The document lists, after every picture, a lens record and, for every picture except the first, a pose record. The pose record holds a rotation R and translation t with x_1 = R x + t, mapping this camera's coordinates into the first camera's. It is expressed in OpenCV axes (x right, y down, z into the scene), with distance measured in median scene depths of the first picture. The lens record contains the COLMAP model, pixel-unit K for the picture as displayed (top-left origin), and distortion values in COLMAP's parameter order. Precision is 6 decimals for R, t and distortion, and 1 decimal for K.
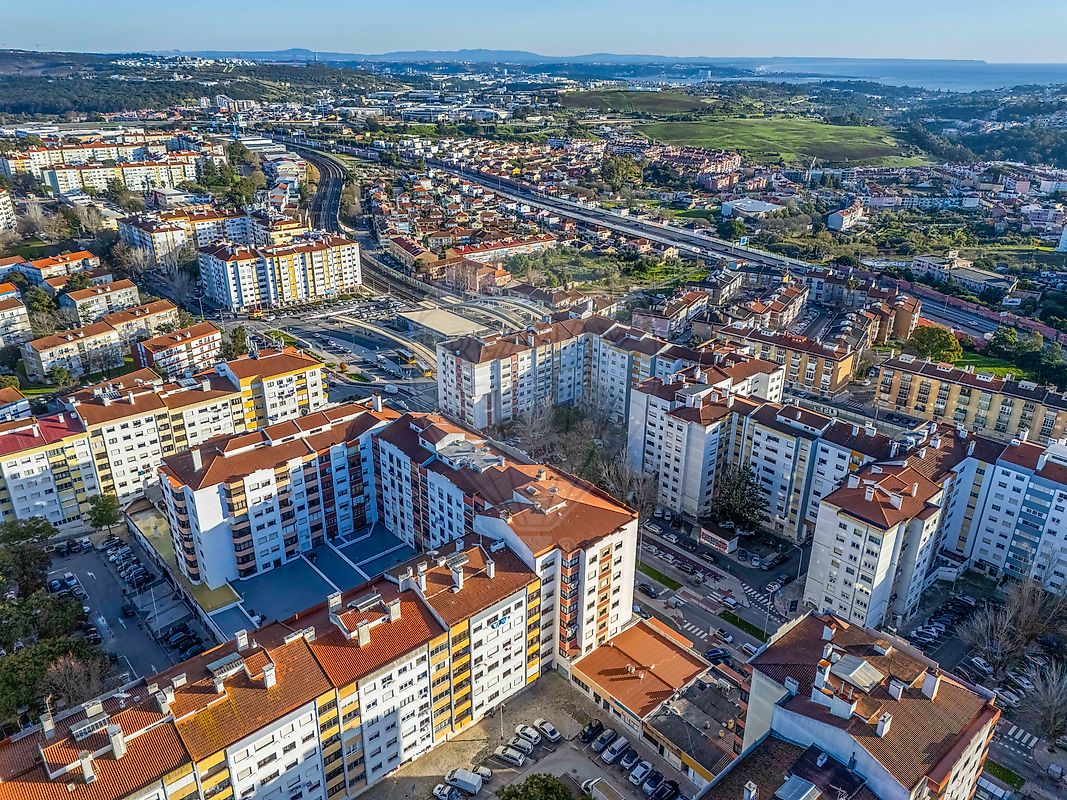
lens RADIAL K [[780.7, 0, 532.9], [0, 780.7, 403.1], [0, 0, 1]] dist [0.074675, -0.067875]
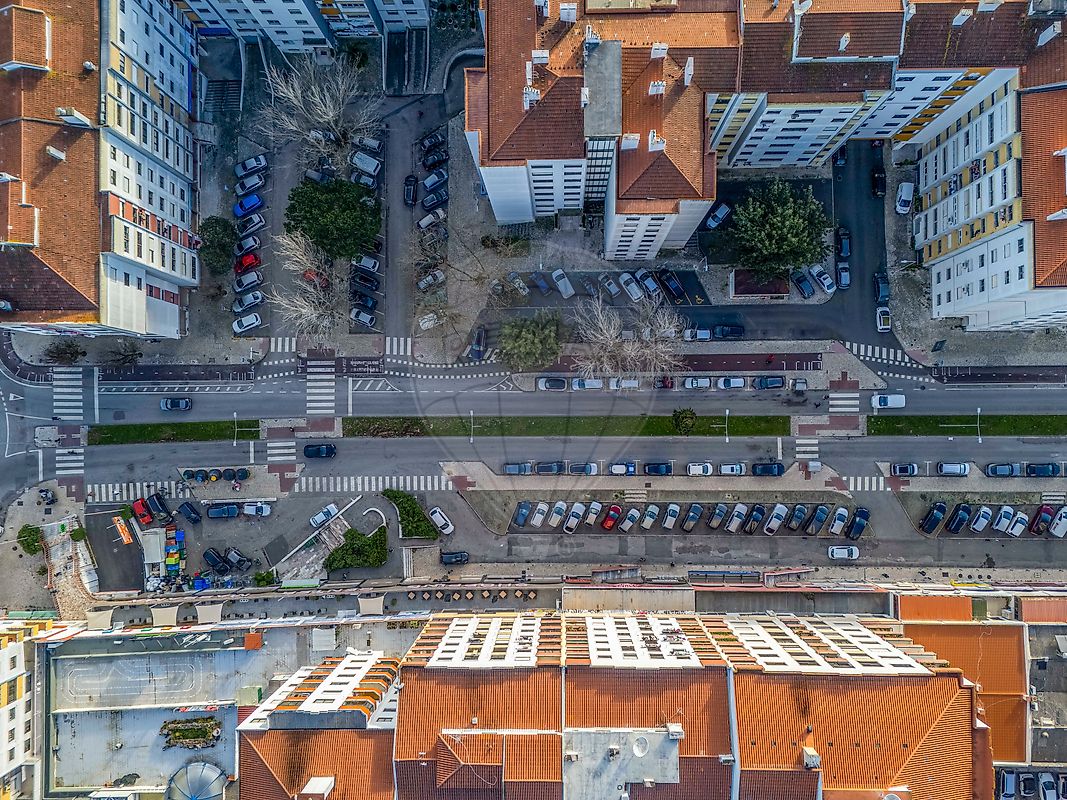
lens RADIAL K [[784.7, 0, 552.9], [0, 784.7, 413.0], [0, 0, 1]] dist [0.073430, -0.074022]
pose [[0.658783, -0.752285, -0.008514, 0.030477], [0.323342, 0.272899, 0.906077, -0.207056], [-0.679305, -0.599662, 0.423026, 0.396403]]
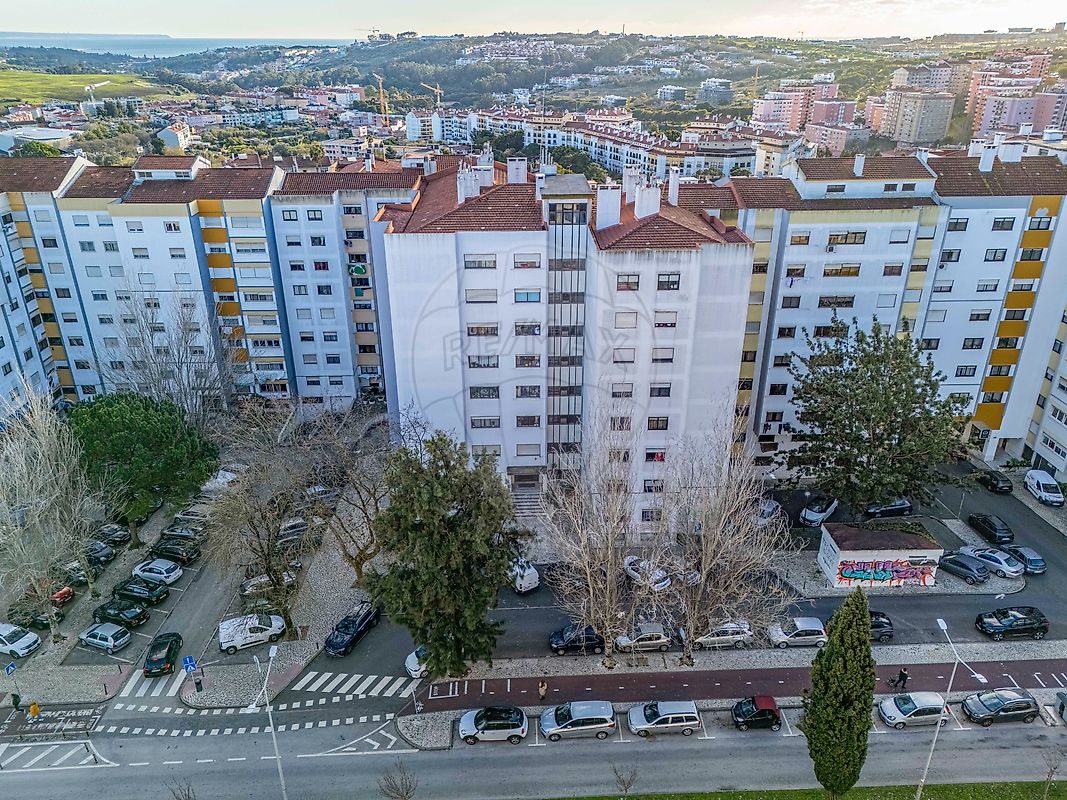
lens RADIAL K [[780.7, 0, 532.9], [0, 780.7, 403.1], [0, 0, 1]] dist [0.074675, -0.067875]
pose [[0.639863, -0.335020, 0.691619, -0.033133], [0.317775, 0.934772, 0.158809, 0.006283], [-0.699710, 0.118163, 0.704587, 0.431914]]
